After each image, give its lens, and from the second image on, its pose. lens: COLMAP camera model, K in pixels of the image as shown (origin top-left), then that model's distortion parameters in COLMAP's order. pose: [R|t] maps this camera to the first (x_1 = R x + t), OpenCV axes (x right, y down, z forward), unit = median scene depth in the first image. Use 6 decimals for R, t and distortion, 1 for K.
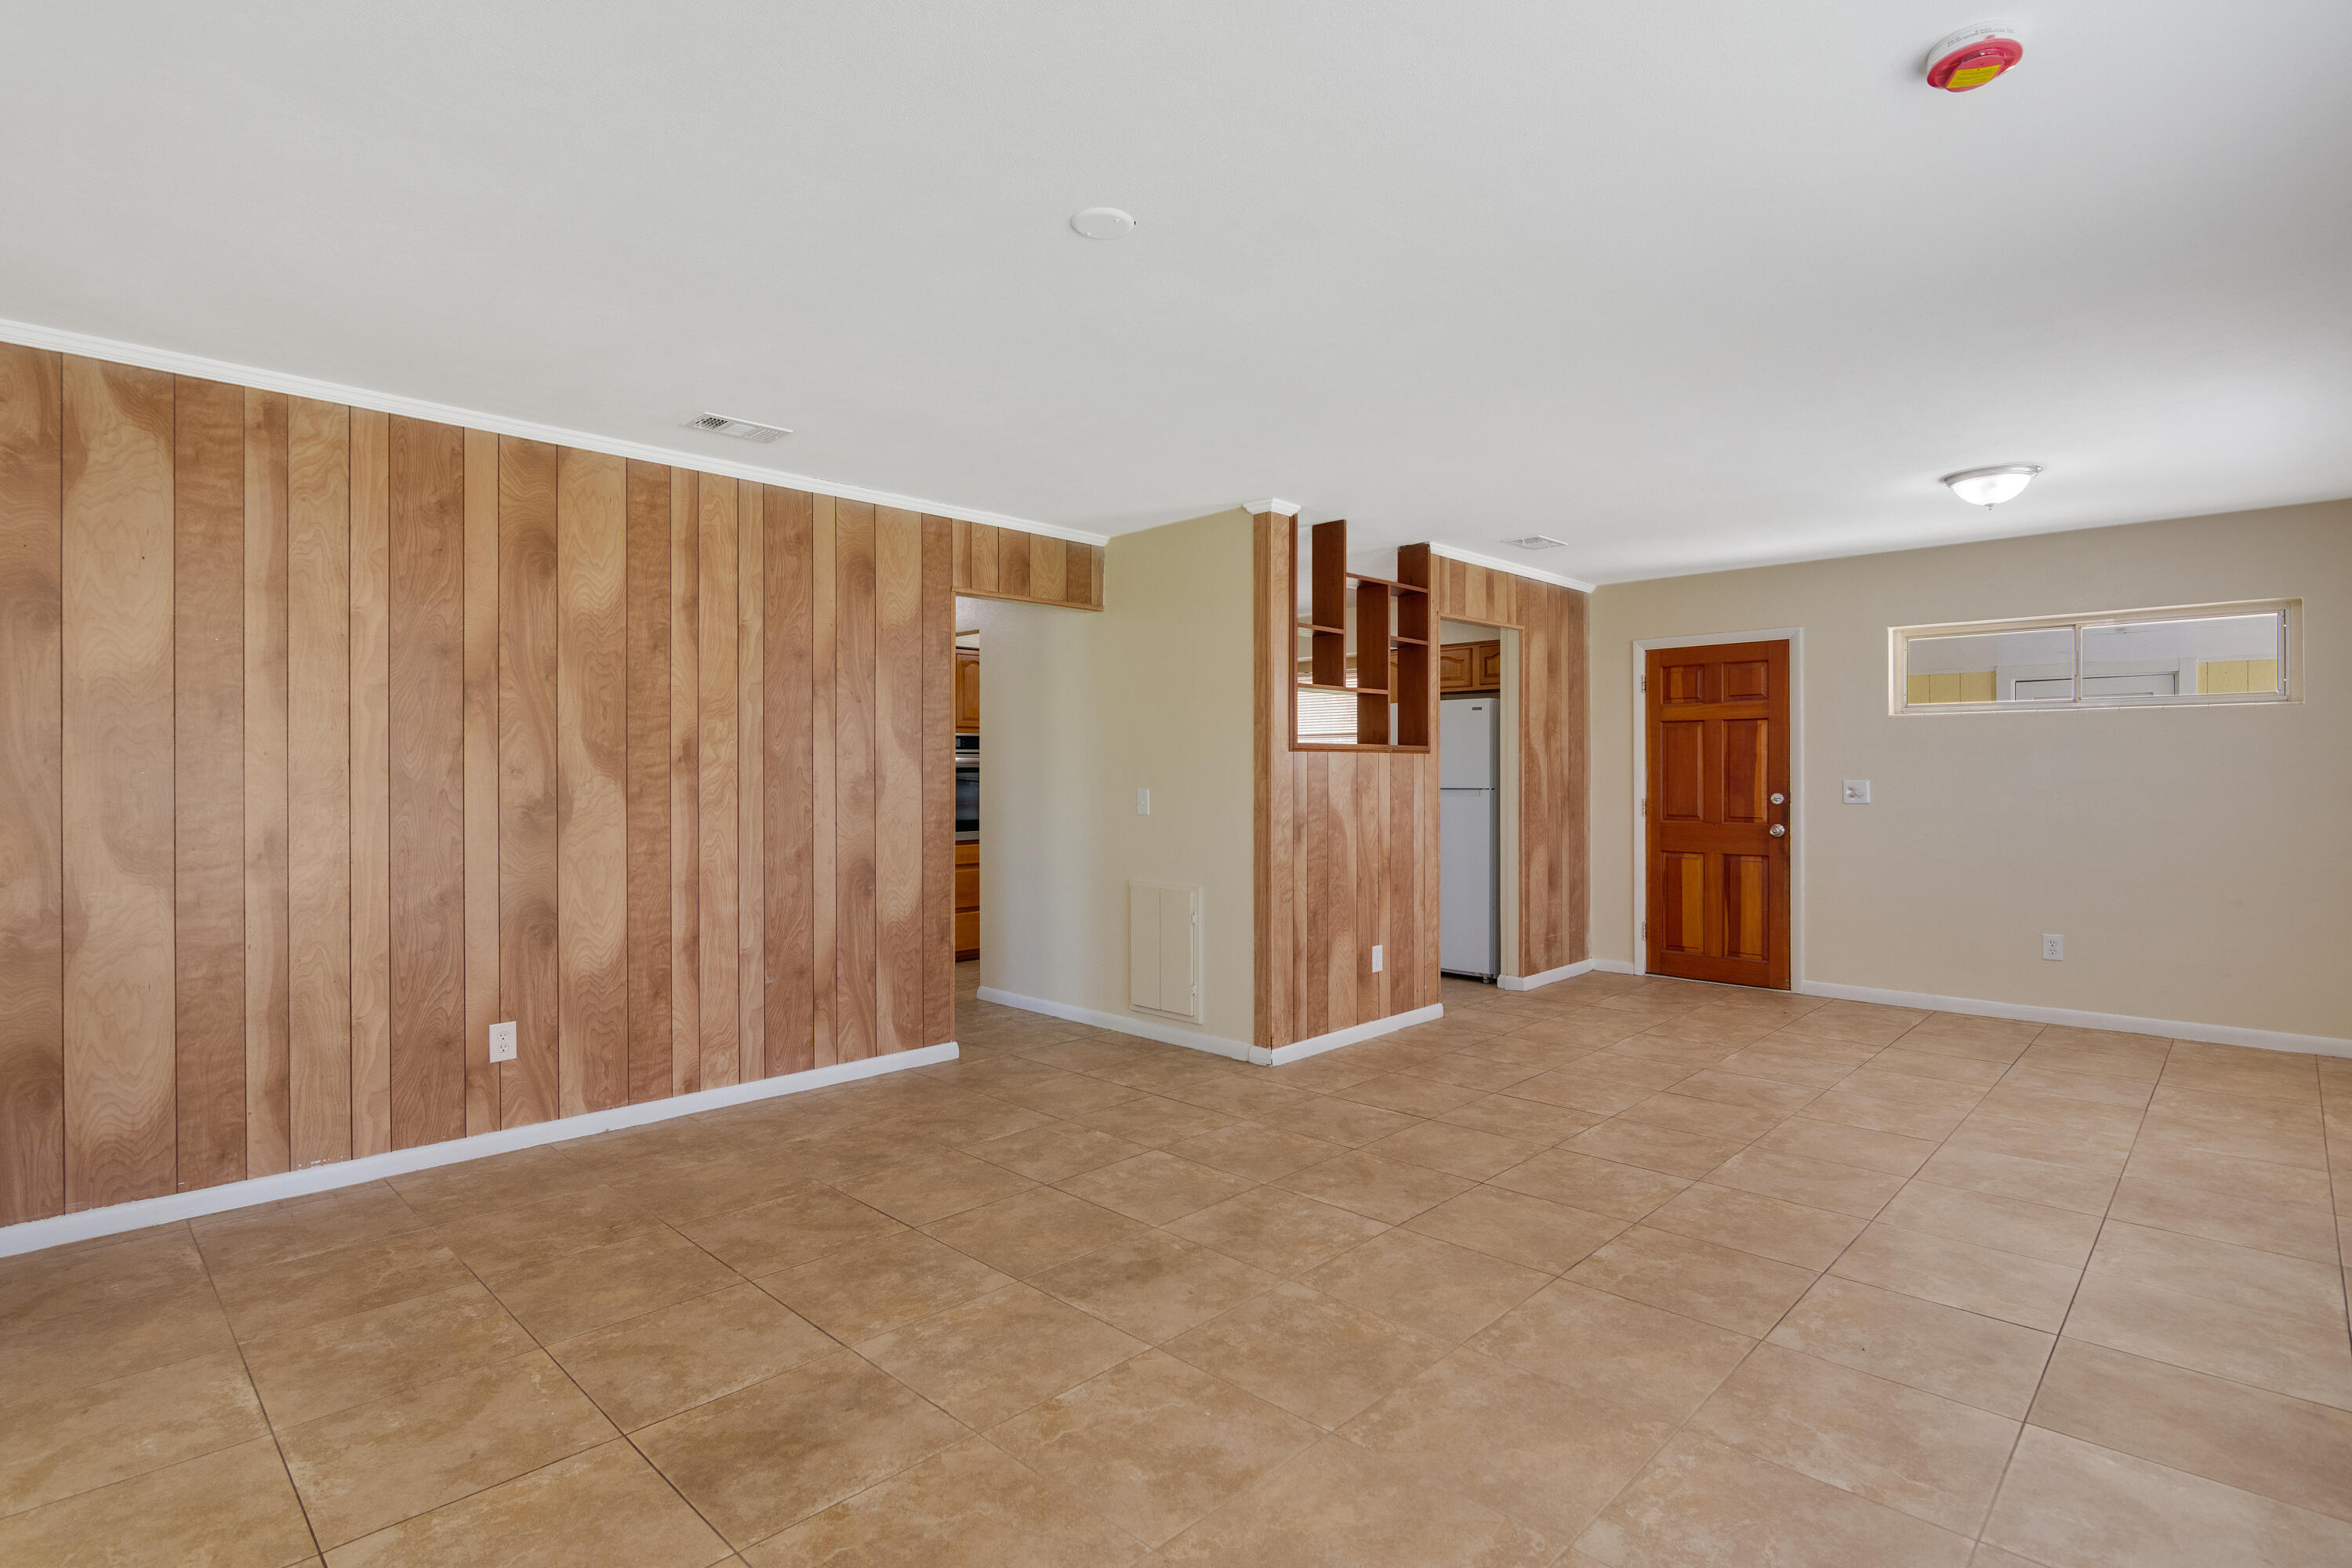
lens RADIAL K [[1146.1, 0, 1162.3], [0, 1146.1, 780.5], [0, 0, 1]] dist [-0.011652, -0.000770]
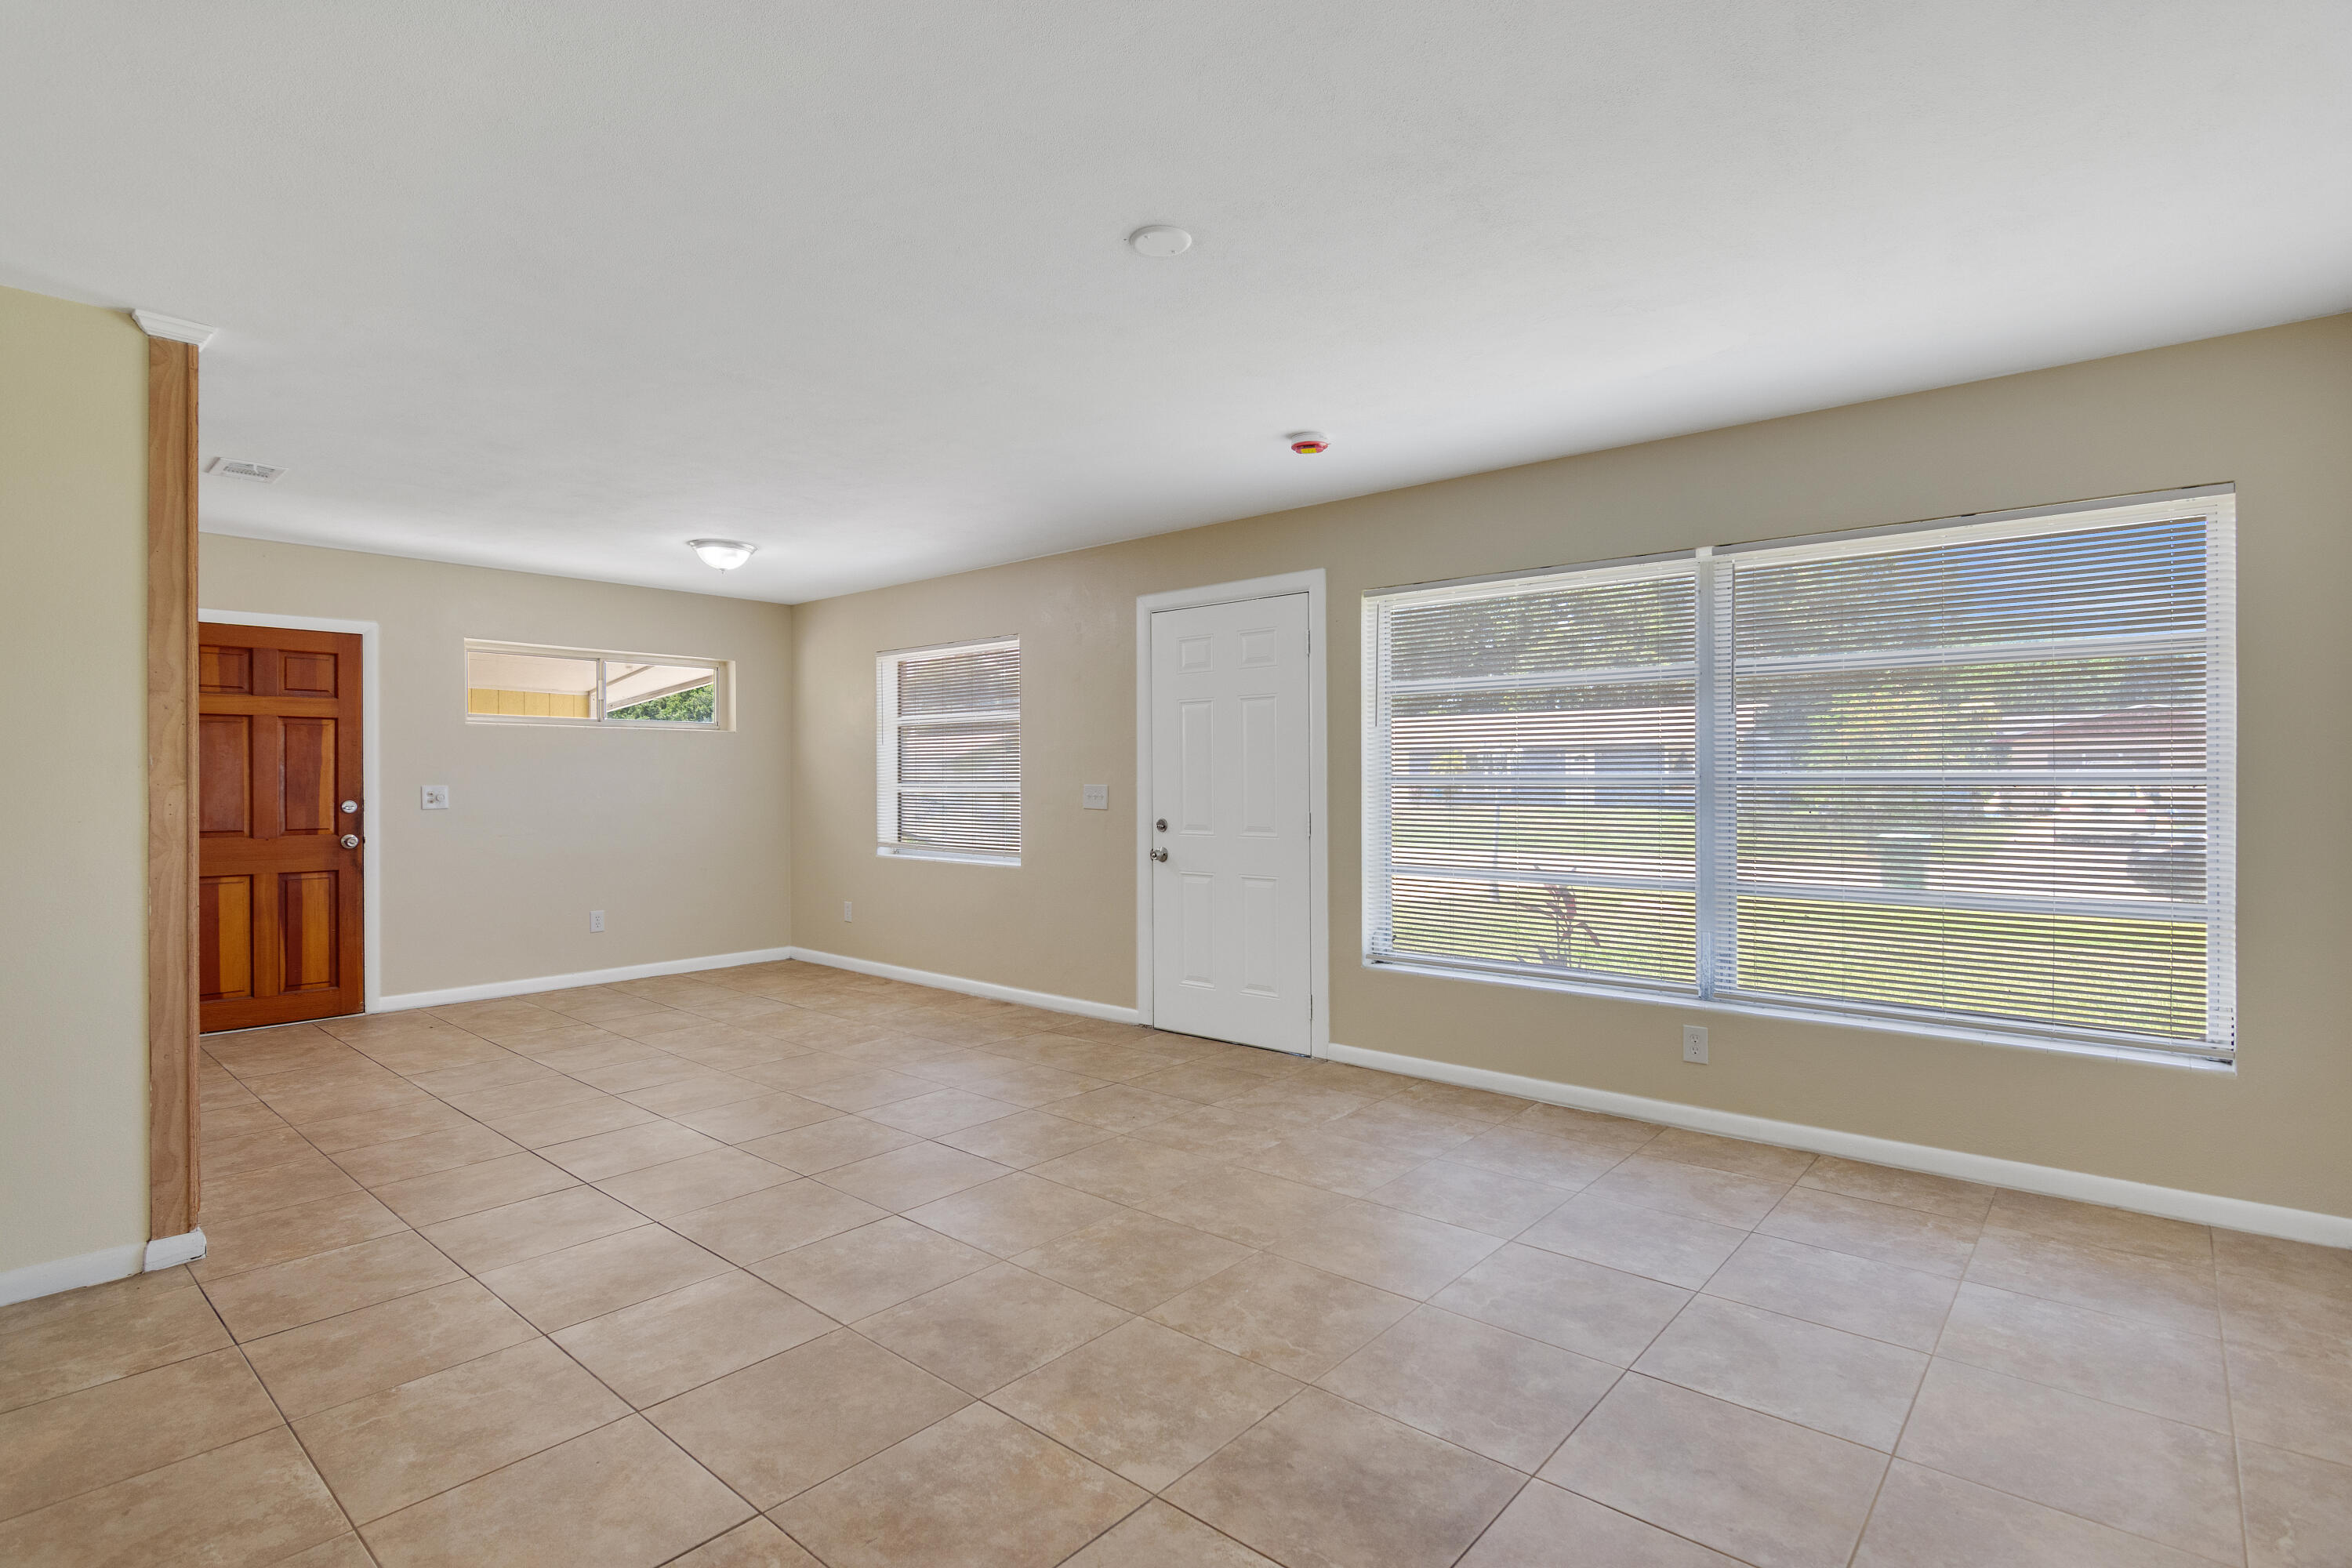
lens RADIAL K [[1138.9, 0, 1167.7], [0, 1138.9, 782.0], [0, 0, 1]] dist [-0.012660, -0.000132]
pose [[-0.059815, -0.000759, 0.998209, -0.637067], [0.008326, 0.999965, 0.001259, 0.000189], [-0.998175, 0.008386, -0.059807, 0.621211]]
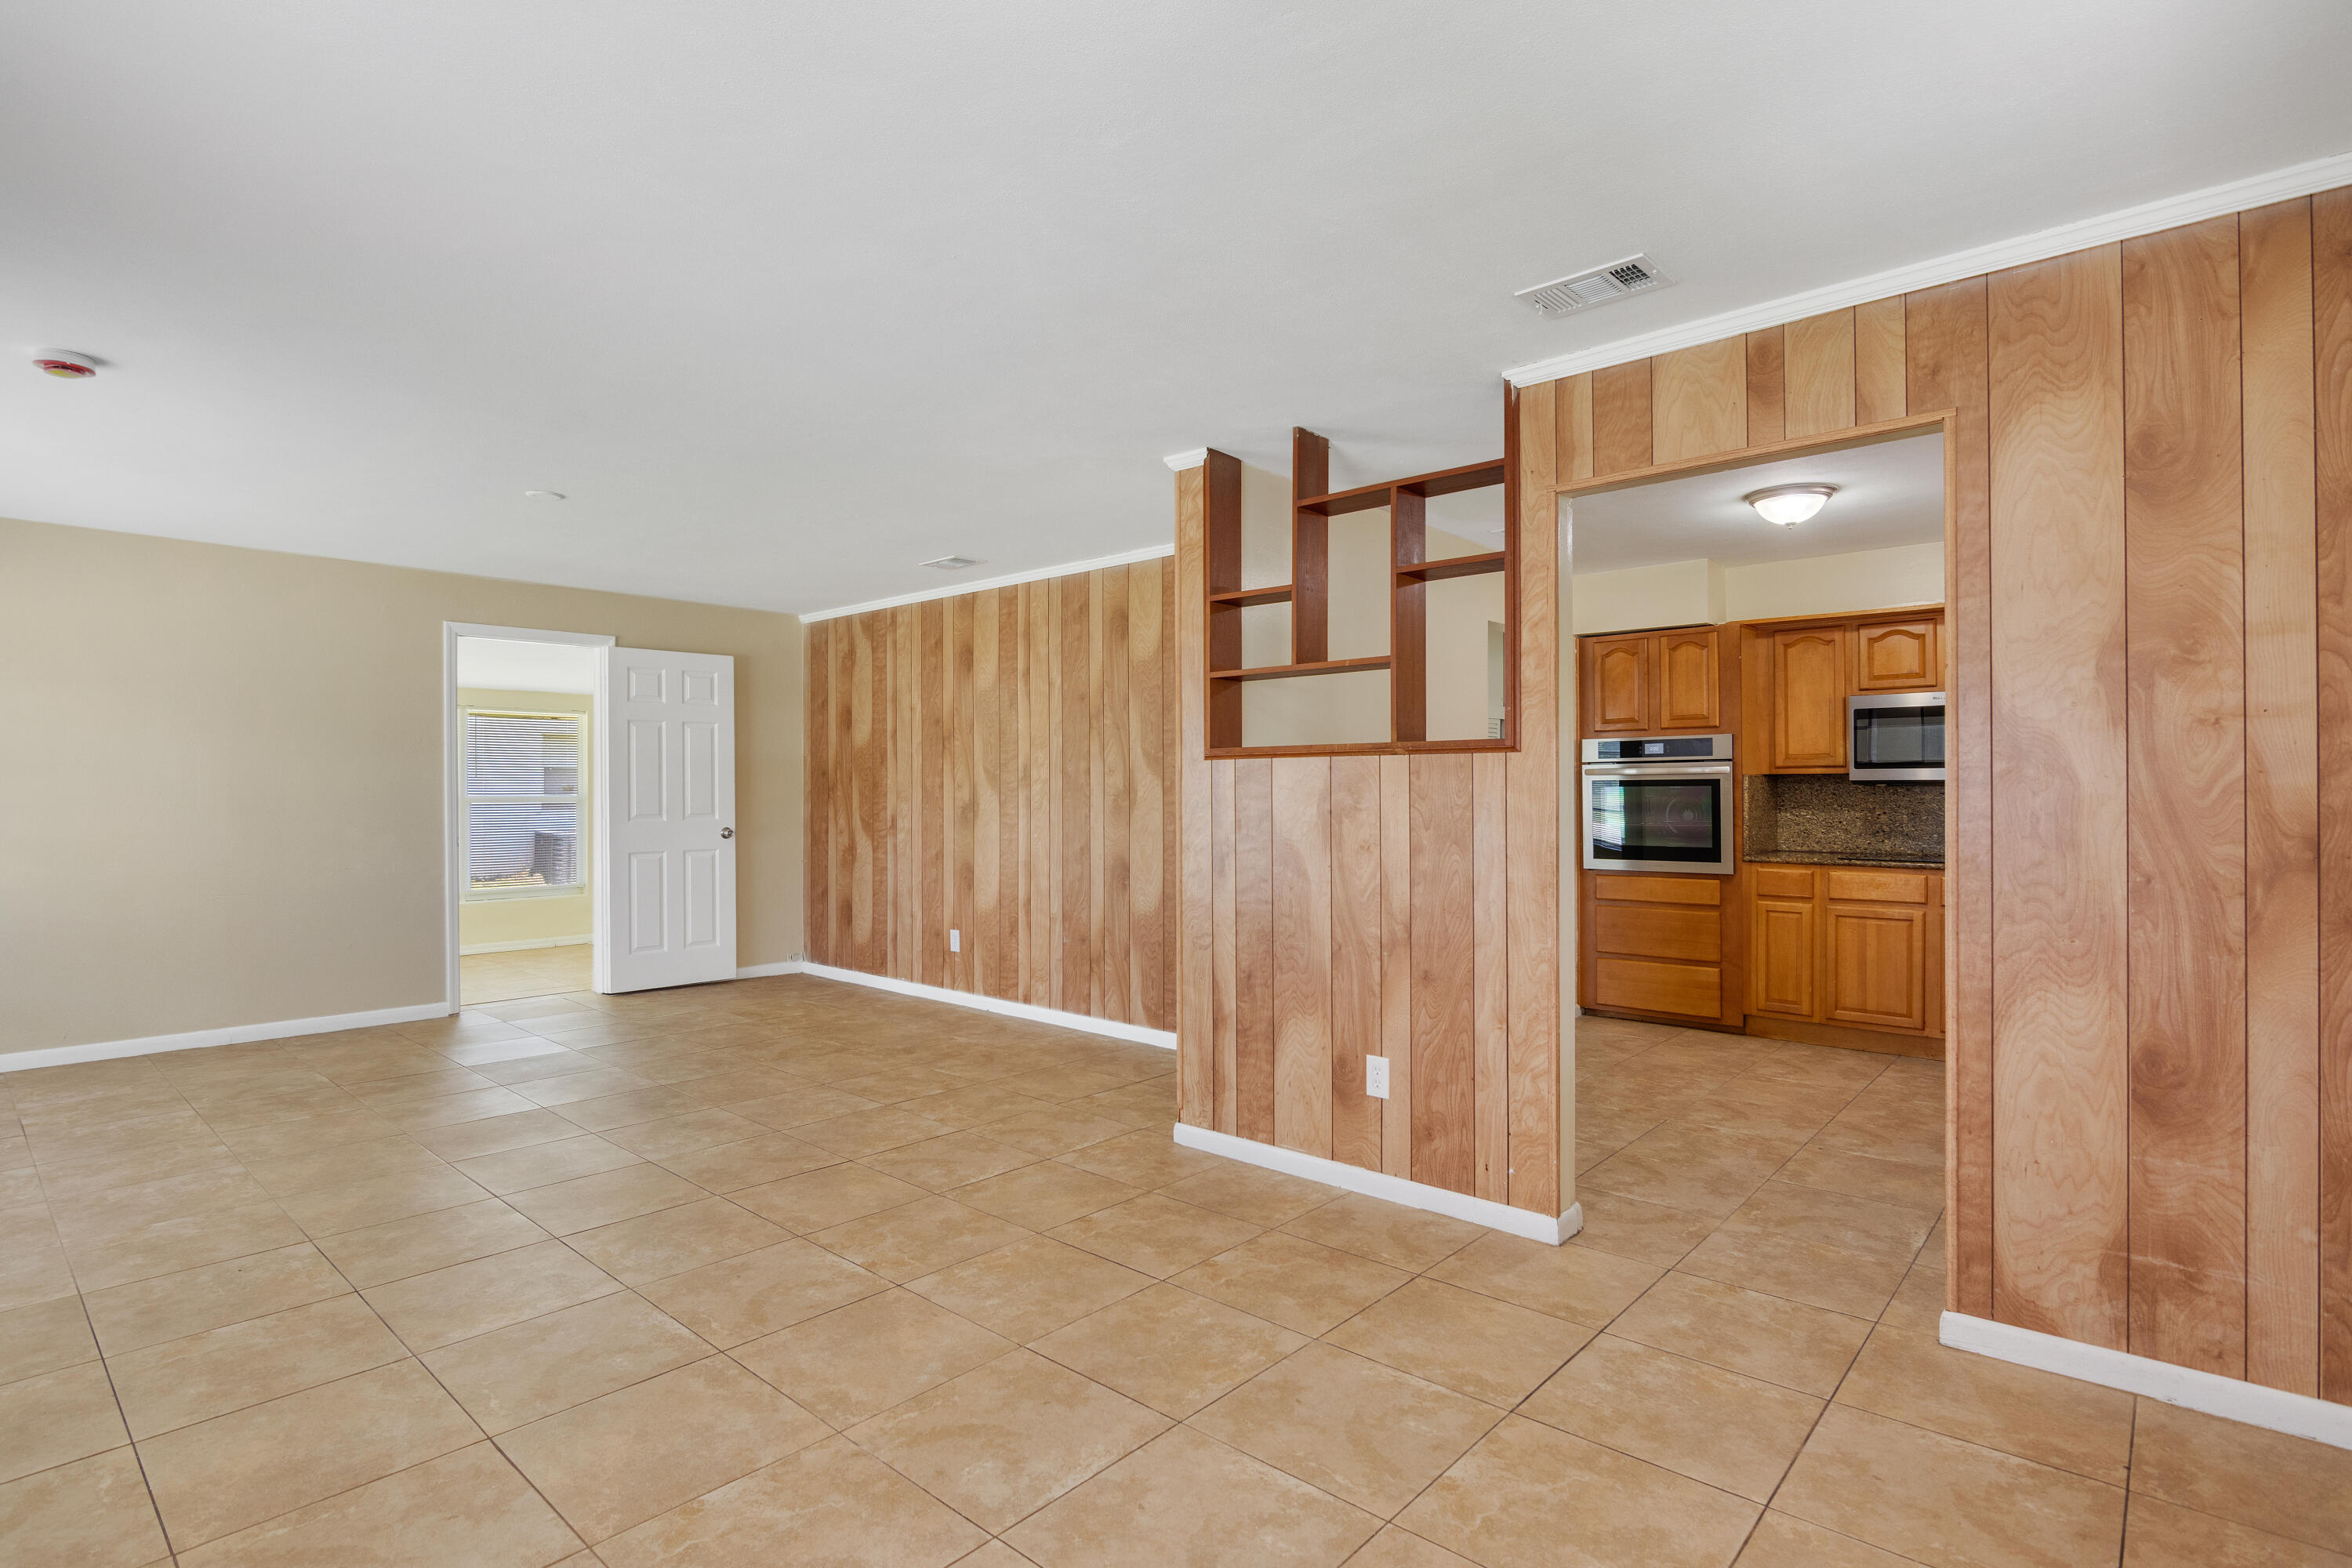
lens RADIAL K [[1146.1, 0, 1162.3], [0, 1146.1, 780.5], [0, 0, 1]] dist [-0.011652, -0.000770]
pose [[0.045408, -0.005937, -0.998951, 1.101351], [-0.004970, 0.999969, -0.006169, -0.007610], [0.998956, 0.005245, 0.045377, 1.134958]]
